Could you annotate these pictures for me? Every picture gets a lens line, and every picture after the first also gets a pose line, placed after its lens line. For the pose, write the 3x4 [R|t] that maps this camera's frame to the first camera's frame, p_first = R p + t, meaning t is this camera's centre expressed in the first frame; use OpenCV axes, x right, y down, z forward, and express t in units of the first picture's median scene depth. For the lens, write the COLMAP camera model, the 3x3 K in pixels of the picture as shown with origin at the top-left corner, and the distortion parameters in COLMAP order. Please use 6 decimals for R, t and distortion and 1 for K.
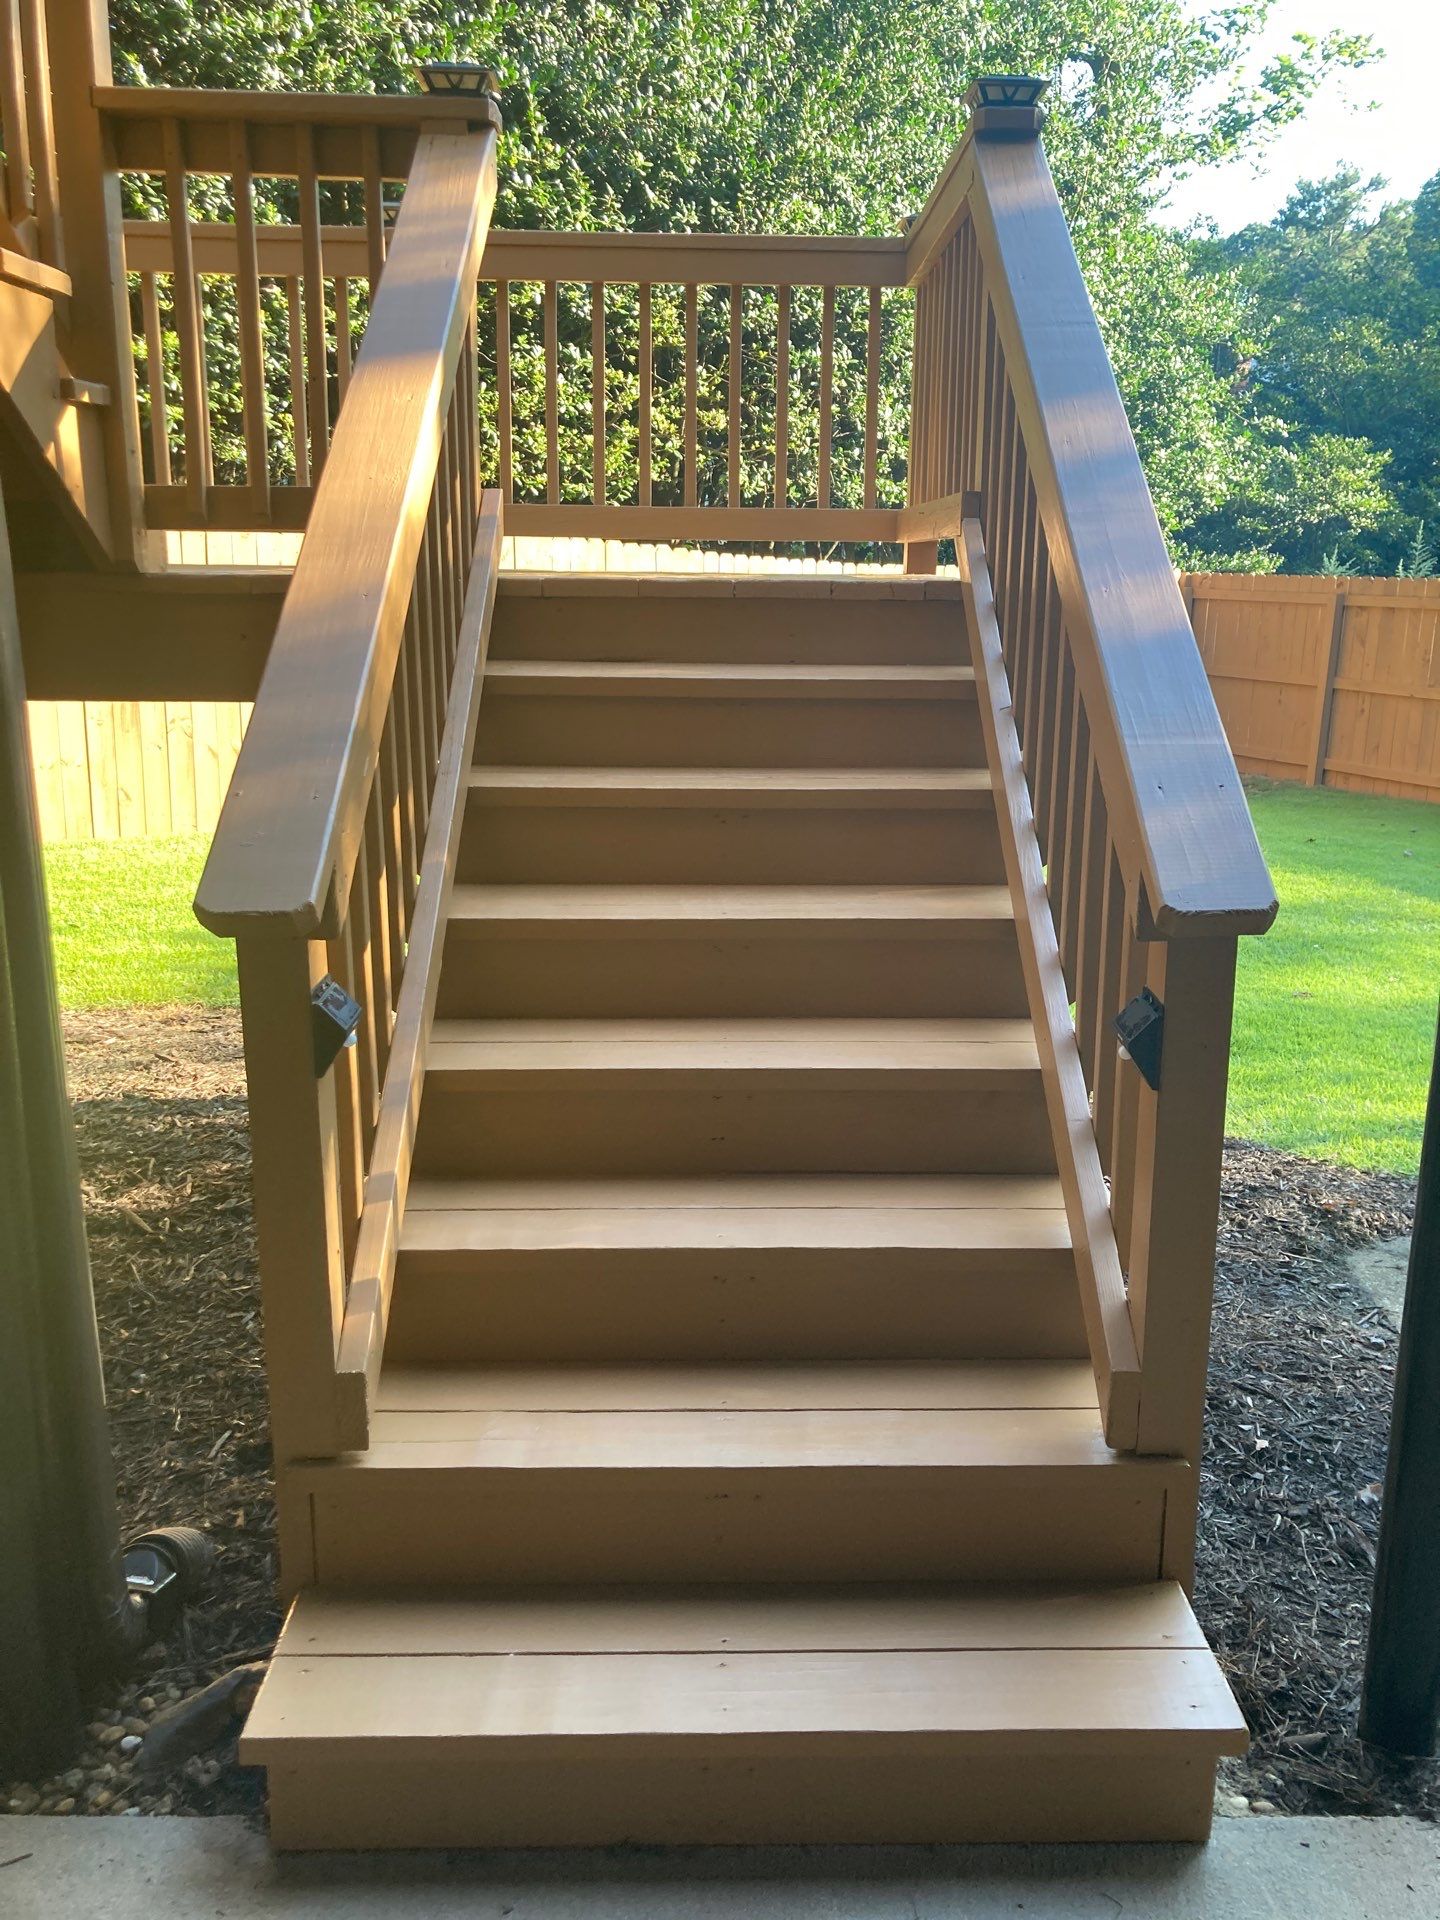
lens RADIAL K [[1582.1, 0, 722.8], [0, 1582.1, 932.1], [0, 0, 1]] dist [0.052210, -0.050144]
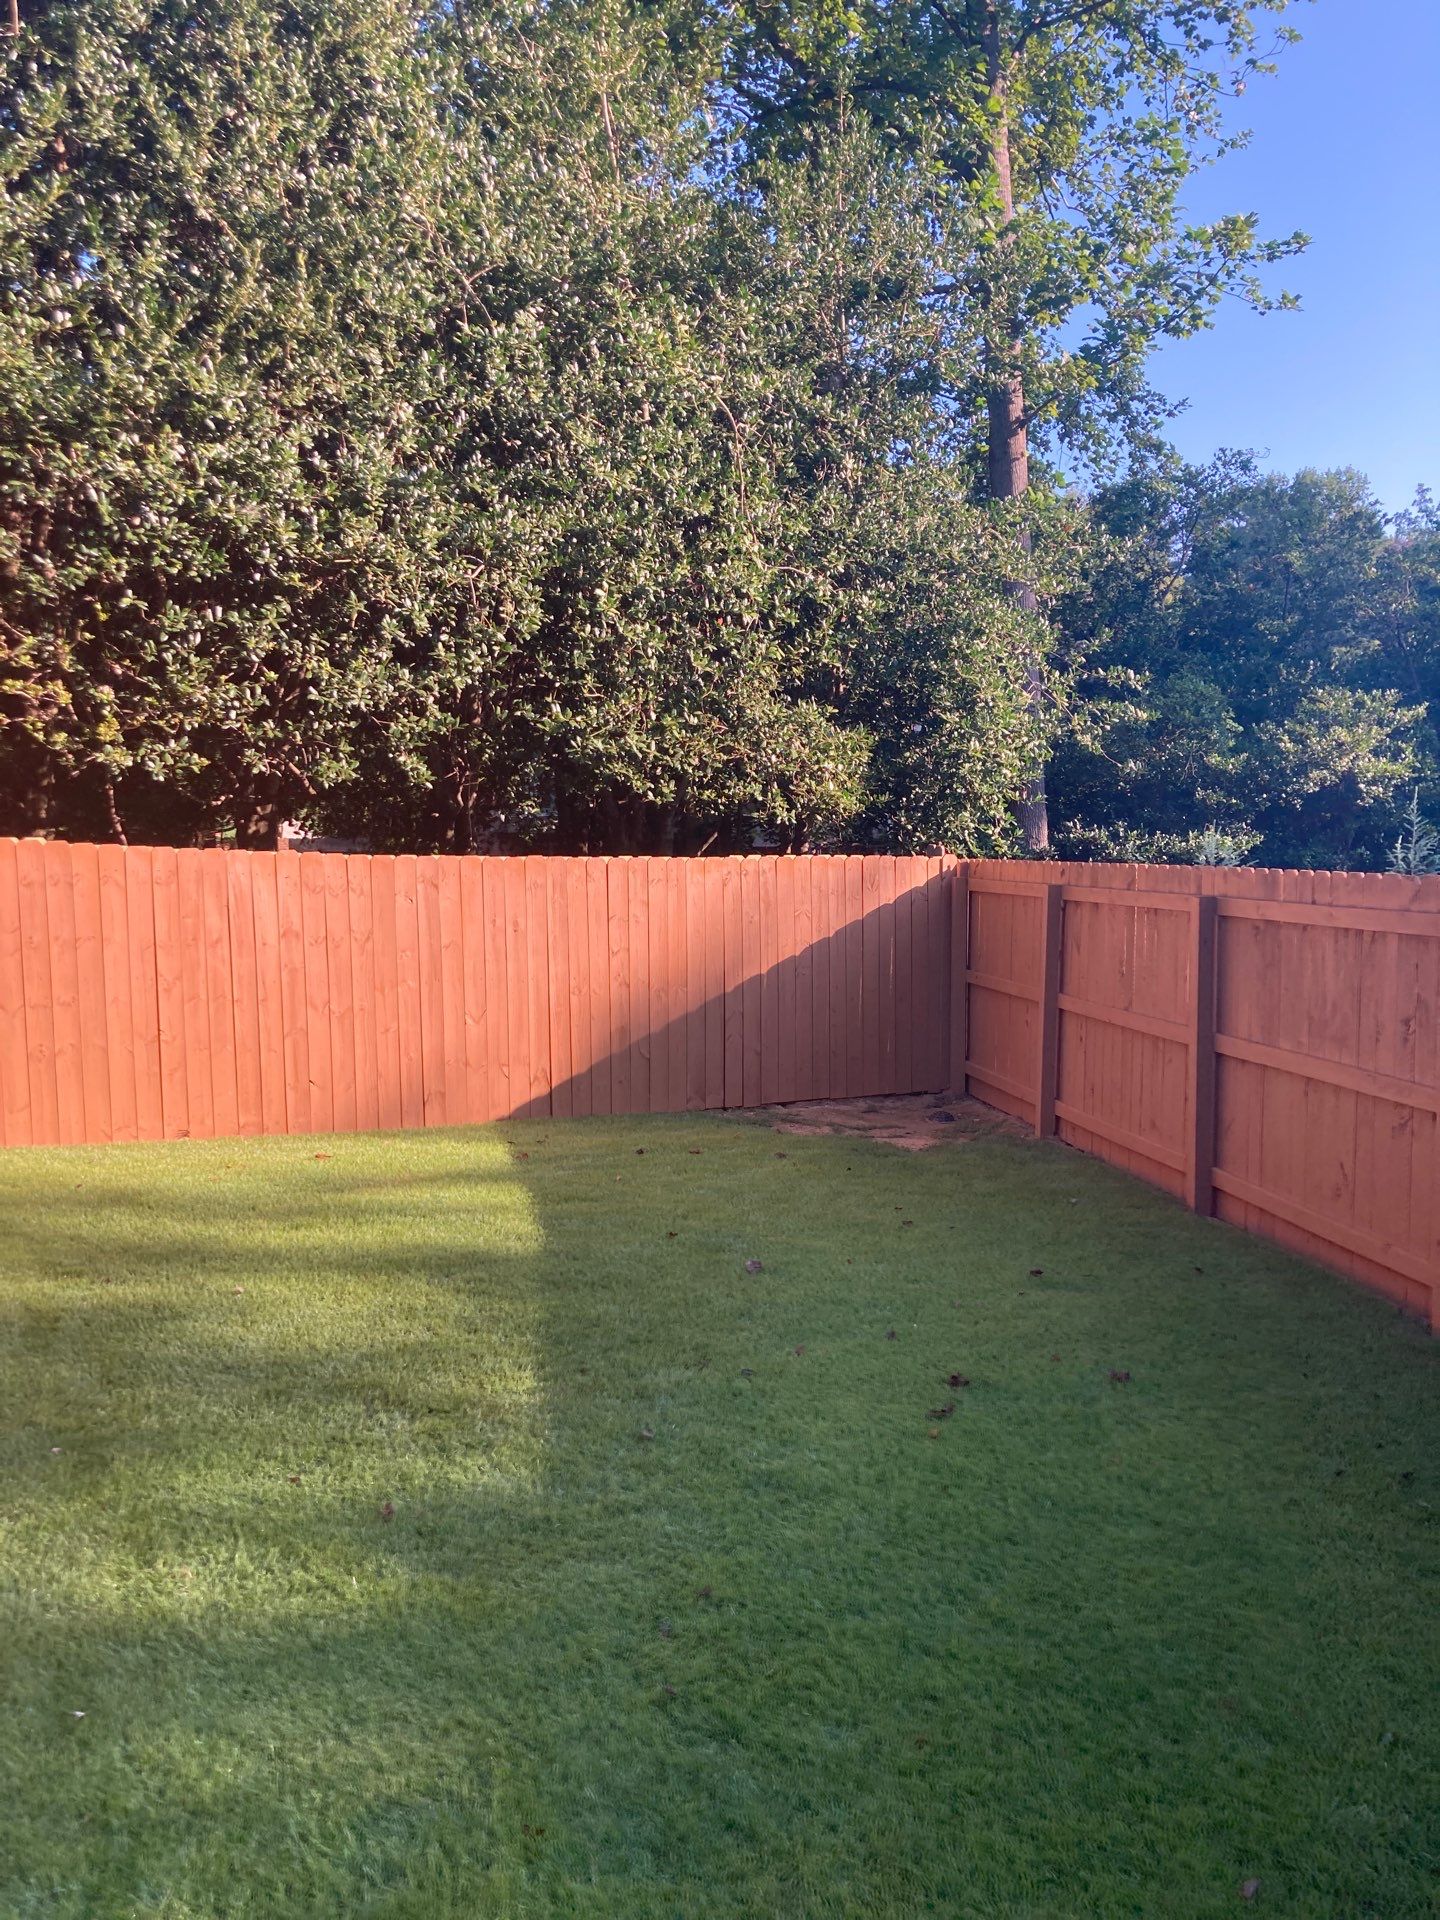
lens RADIAL K [[1582.1, 0, 722.8], [0, 1582.1, 932.1], [0, 0, 1]] dist [0.052210, -0.050144]
pose [[0.956215, -0.002691, -0.292654, 0.363298], [-0.049787, 0.983887, -0.171719, -0.042816], [0.288400, 0.178770, 0.940673, 0.204899]]
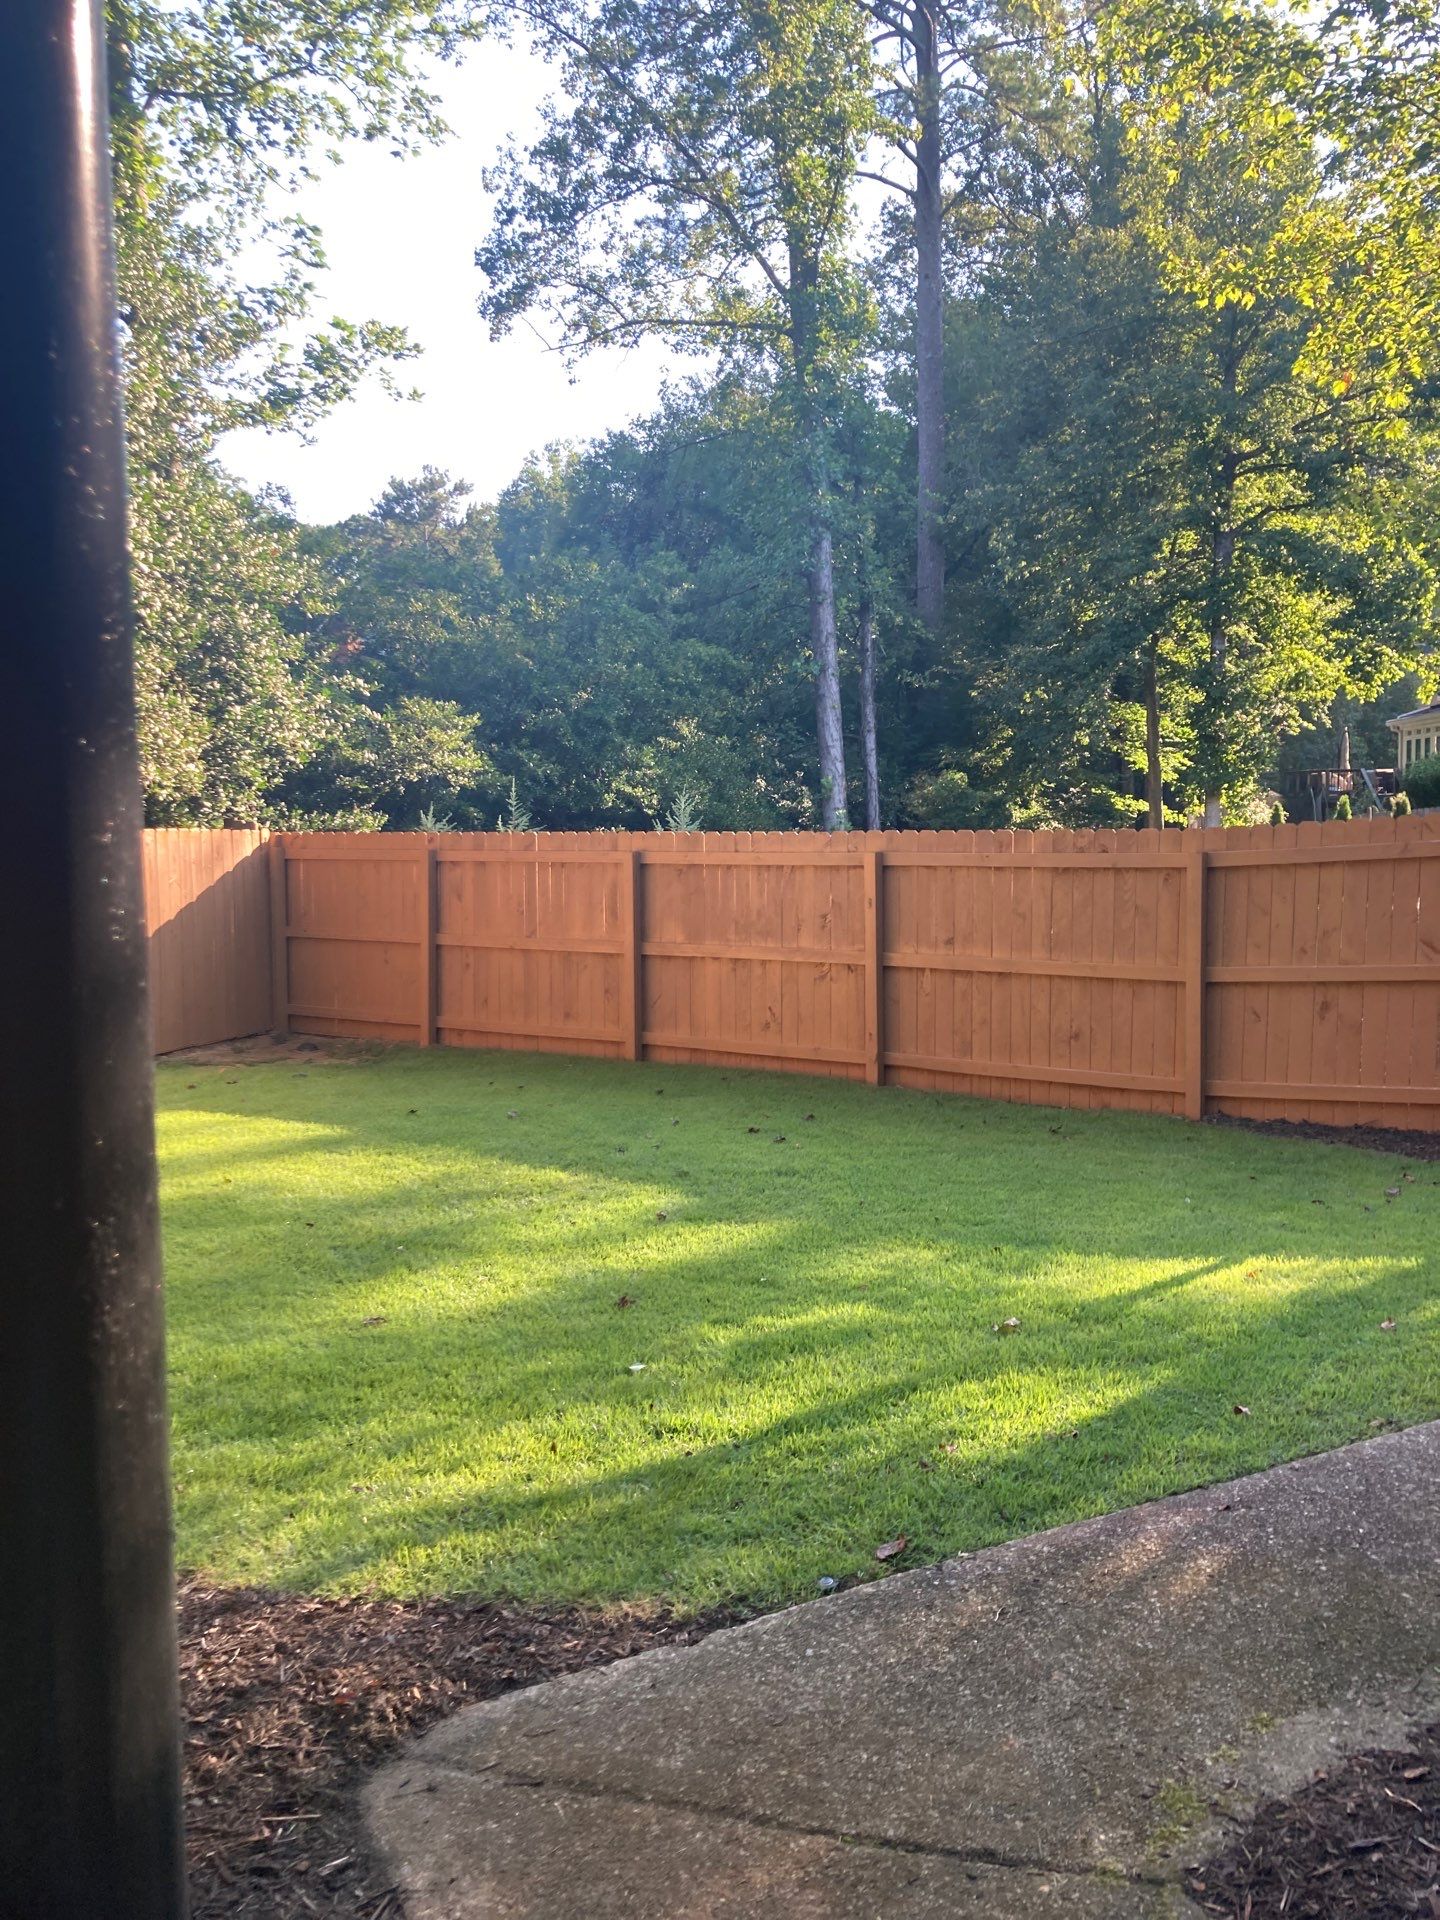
lens RADIAL K [[1582.1, 0, 722.8], [0, 1582.1, 932.1], [0, 0, 1]] dist [0.052210, -0.050144]
pose [[0.871968, -0.060789, 0.485775, 0.053668], [0.138023, 0.982535, -0.124799, -0.012675], [-0.469704, 0.175868, 0.865129, 0.066479]]
